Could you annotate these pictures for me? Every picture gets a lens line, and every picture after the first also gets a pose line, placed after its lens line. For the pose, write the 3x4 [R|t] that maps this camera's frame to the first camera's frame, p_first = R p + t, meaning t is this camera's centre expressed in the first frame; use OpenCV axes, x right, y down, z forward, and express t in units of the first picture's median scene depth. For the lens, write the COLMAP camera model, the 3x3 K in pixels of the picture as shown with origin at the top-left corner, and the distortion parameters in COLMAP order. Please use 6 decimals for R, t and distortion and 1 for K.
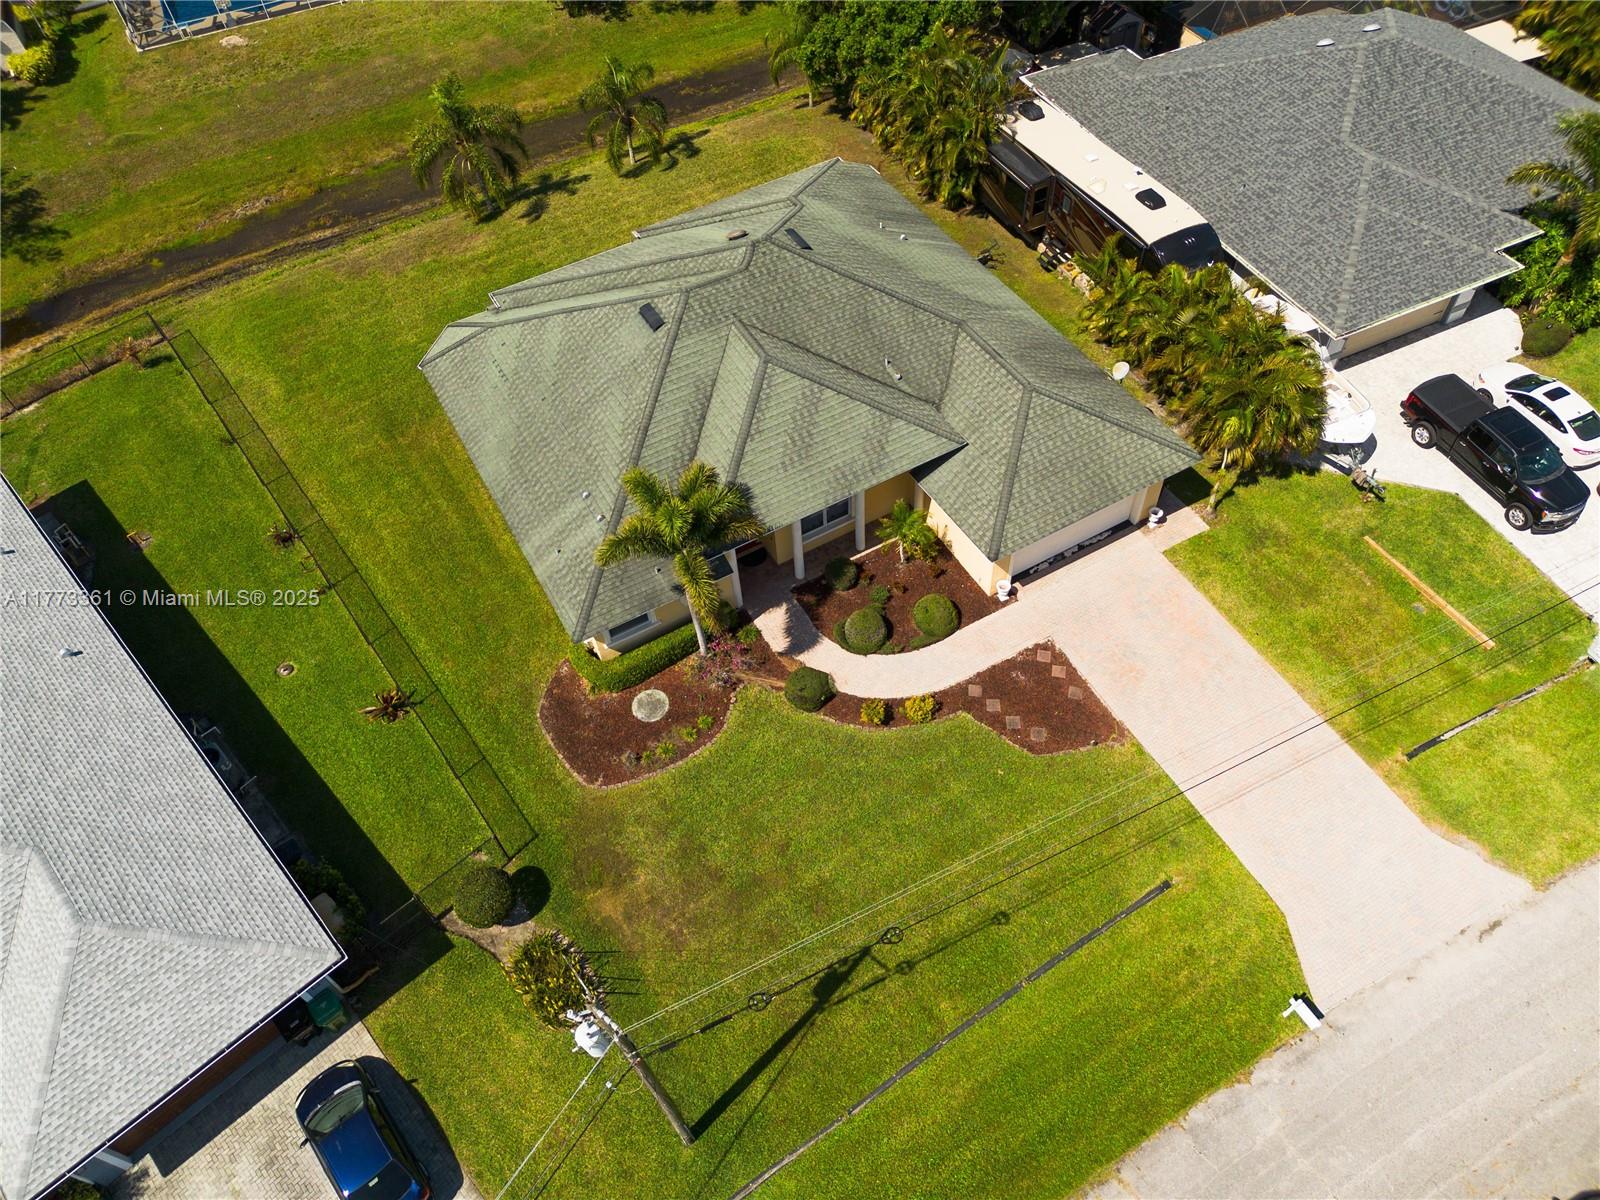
lens RADIAL K [[1127.5, 0, 800.0], [0, 1127.5, 600.0], [0, 0, 1]] dist [0.011428, -0.004903]
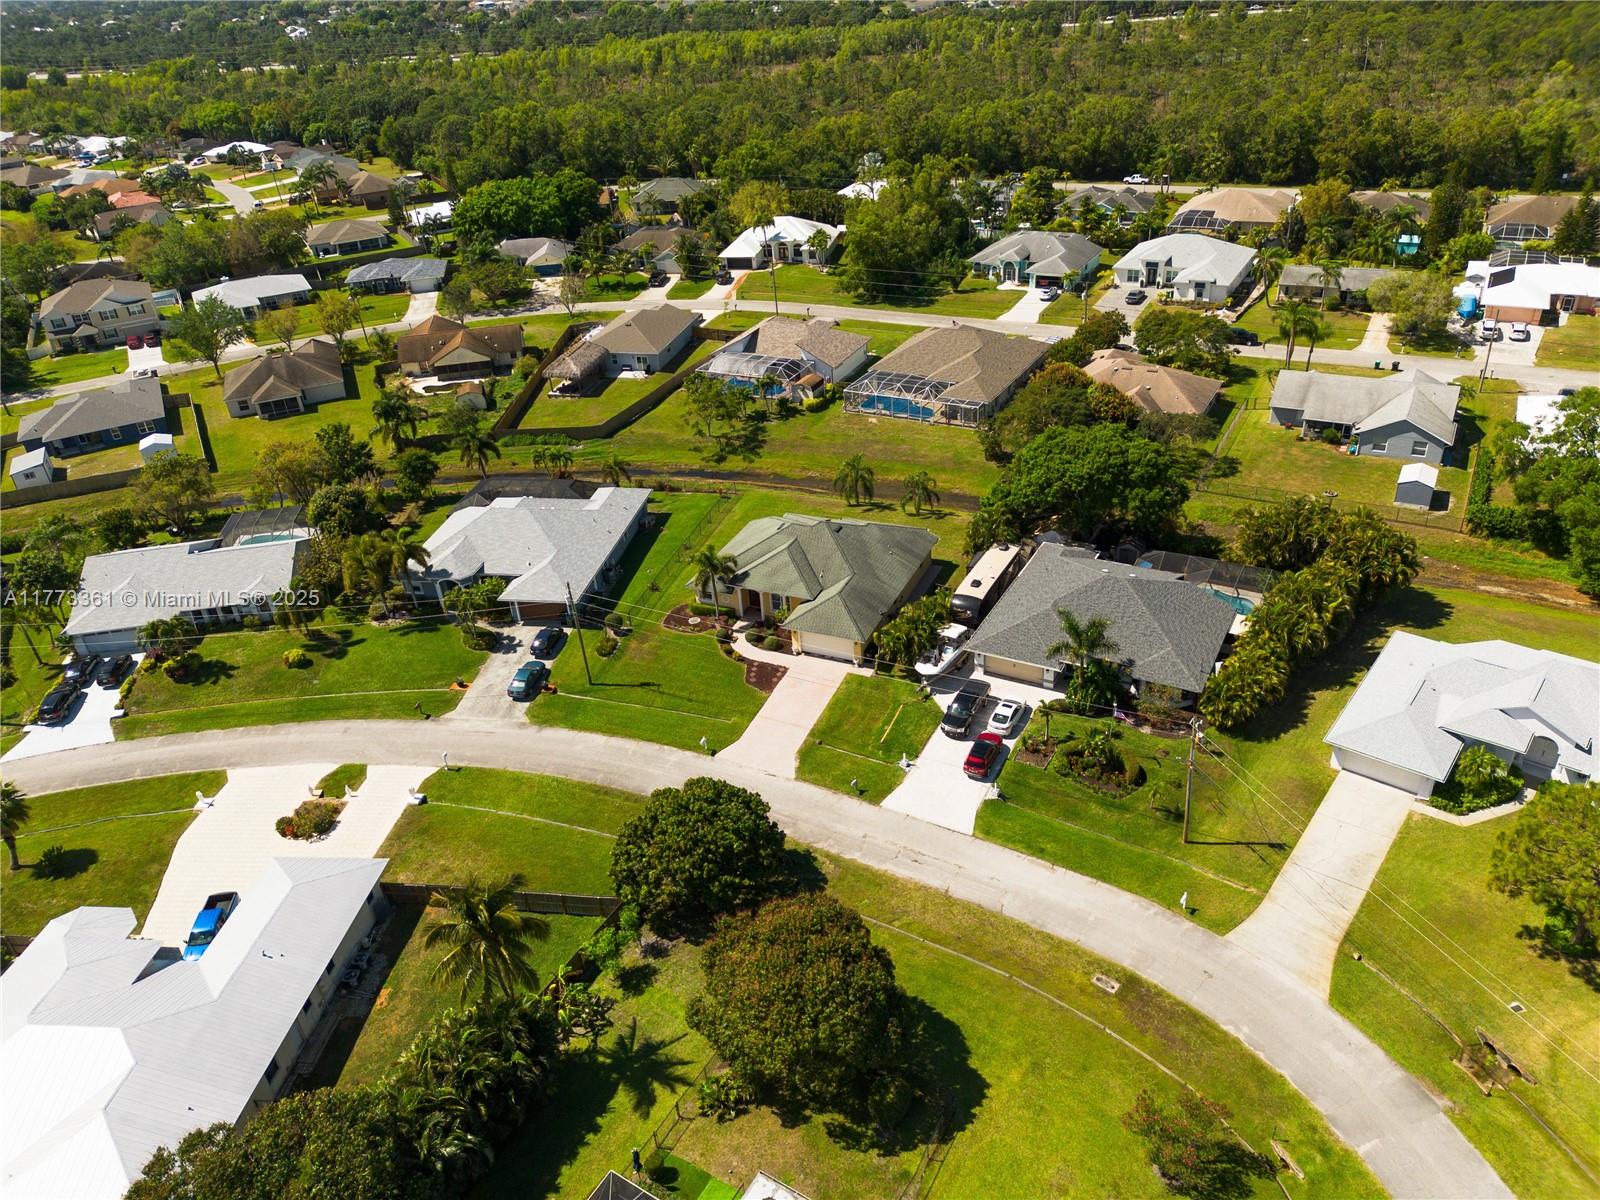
lens RADIAL K [[1127.5, 0, 800.0], [0, 1127.5, 600.0], [0, 0, 1]] dist [0.011428, -0.004903]
pose [[0.592146, 0.415786, -0.690279, 2.007247], [-0.609851, 0.791145, -0.046609, 0.014640], [0.526731, 0.448566, 0.722040, -1.040586]]
